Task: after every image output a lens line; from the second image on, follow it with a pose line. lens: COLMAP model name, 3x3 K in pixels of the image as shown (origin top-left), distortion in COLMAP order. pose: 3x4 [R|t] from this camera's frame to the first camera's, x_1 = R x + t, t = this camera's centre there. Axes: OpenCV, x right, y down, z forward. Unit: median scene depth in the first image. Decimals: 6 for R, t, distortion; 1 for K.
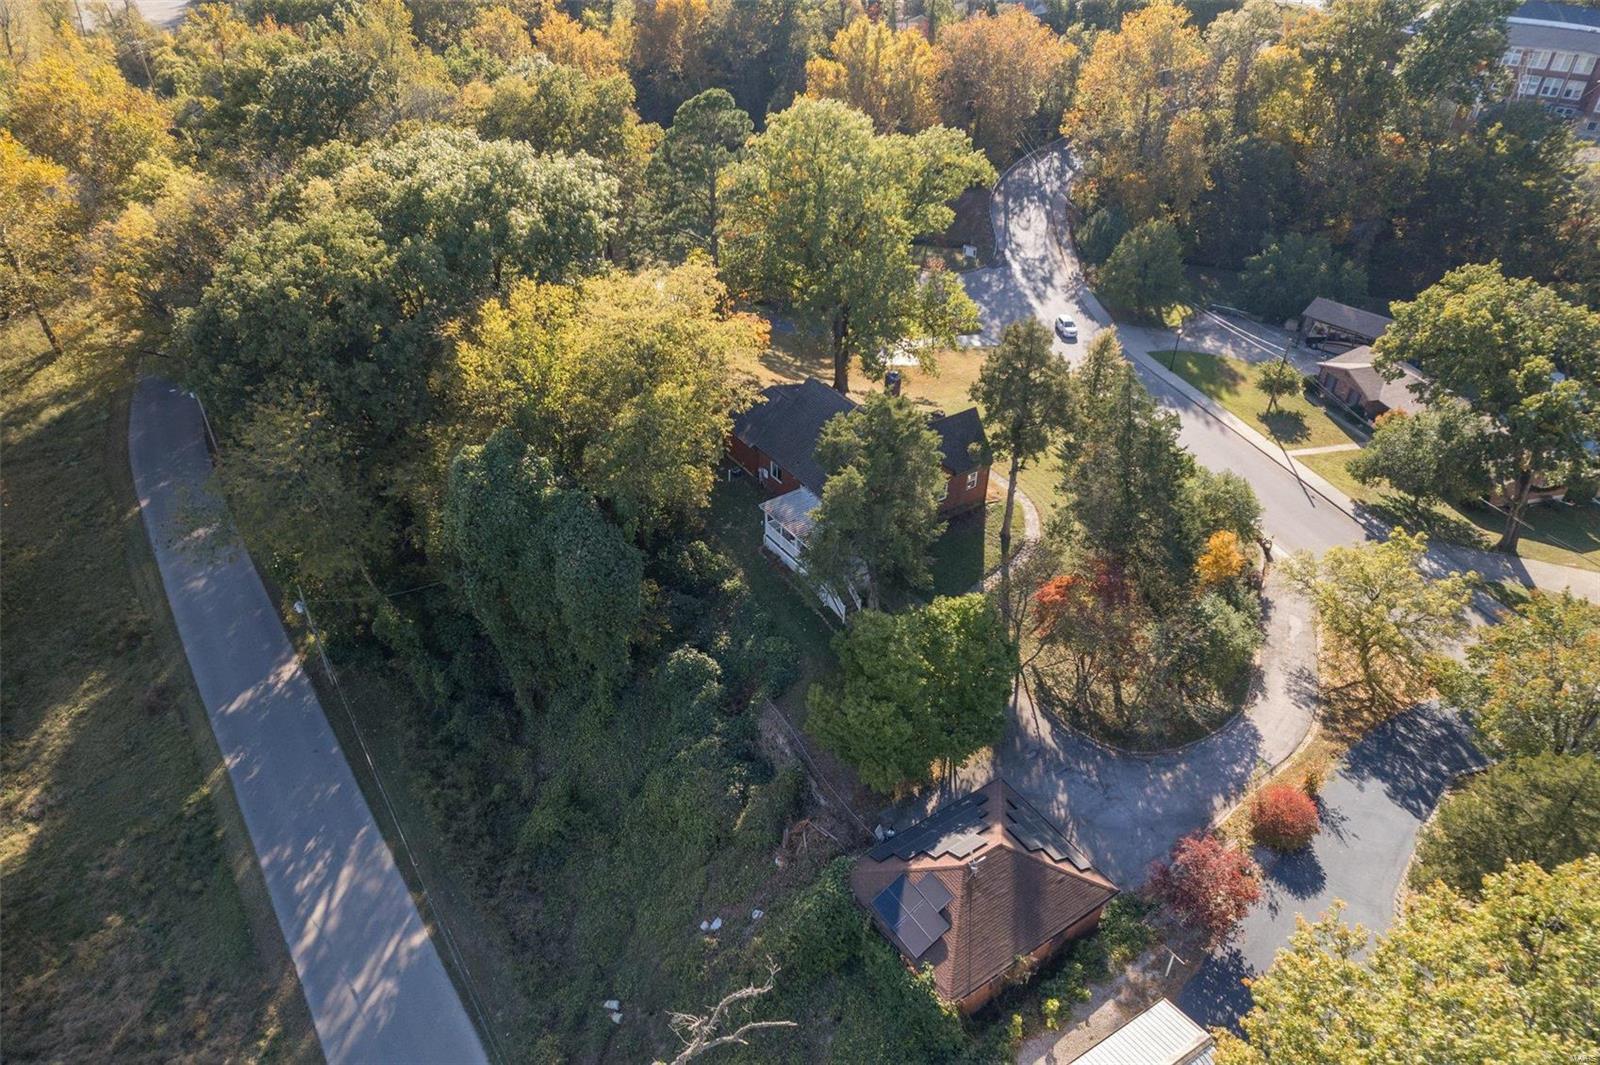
lens RADIAL K [[1019.3, 0, 809.5], [0, 1019.3, 549.5], [0, 0, 1]] dist [-0.077413, 0.065532]
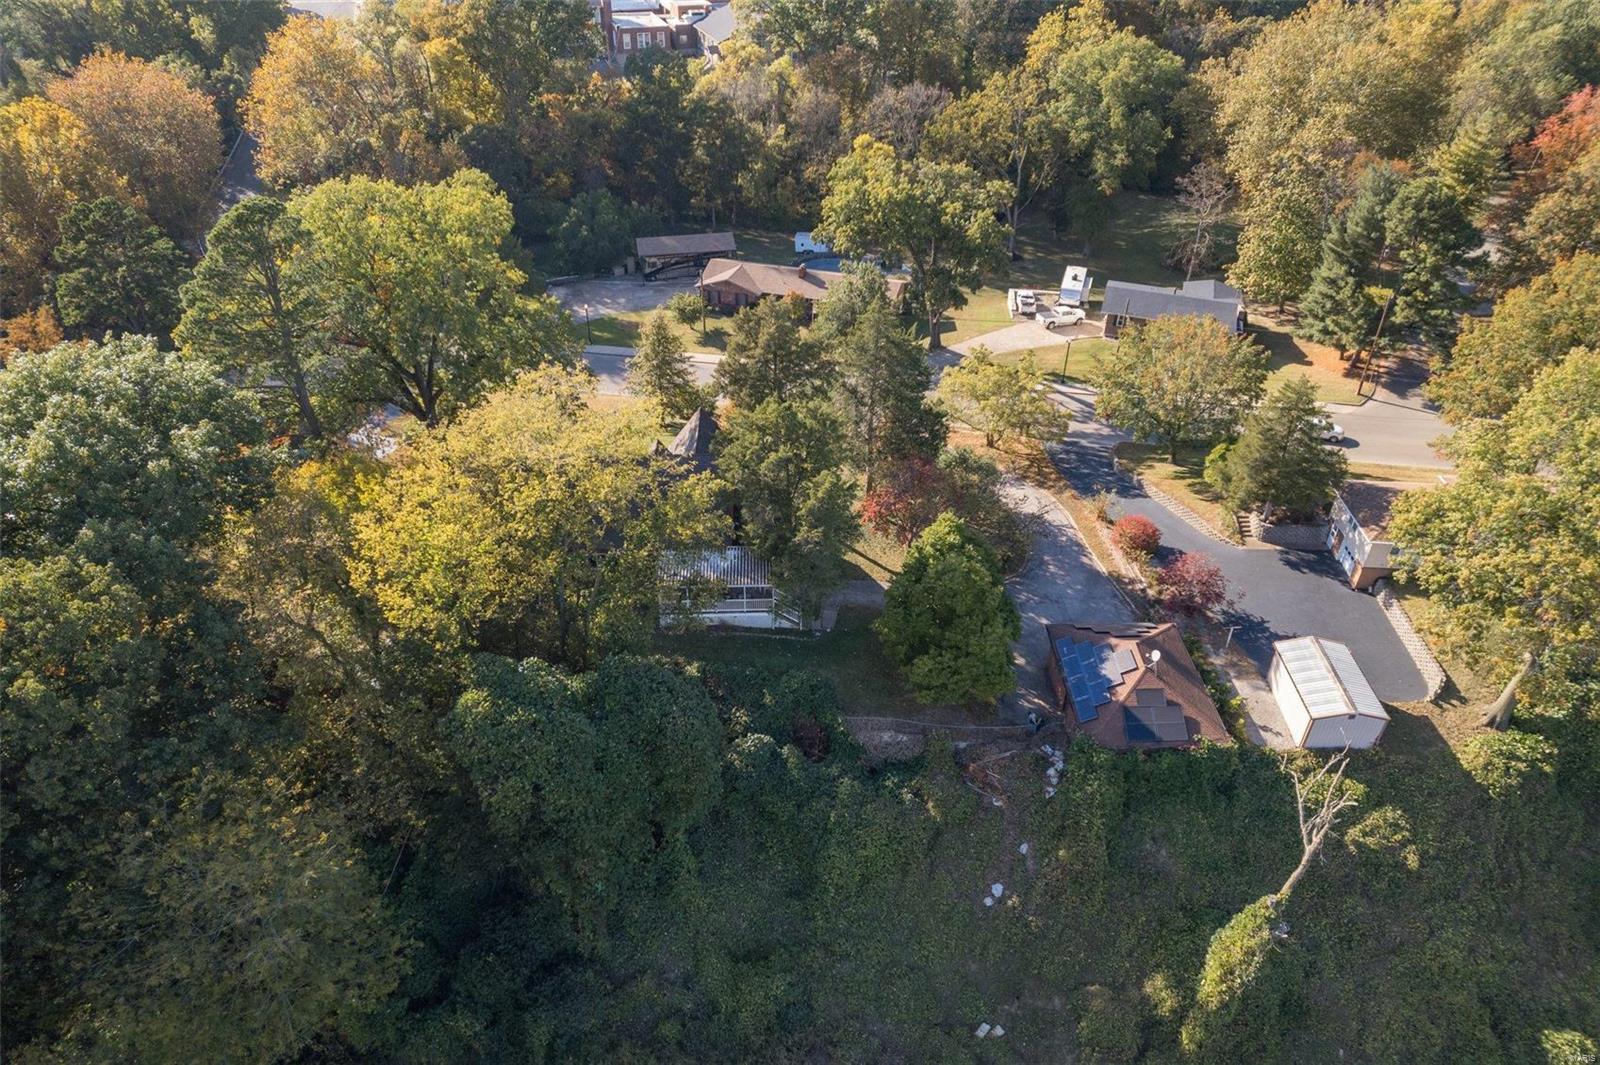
lens RADIAL K [[1019.3, 0, 809.5], [0, 1019.3, 549.5], [0, 0, 1]] dist [-0.077413, 0.065532]
pose [[0.535808, -0.510768, 0.672329, -0.659990], [0.503591, 0.832463, 0.231088, -0.247652], [-0.677721, 0.214760, 0.703258, 0.277462]]
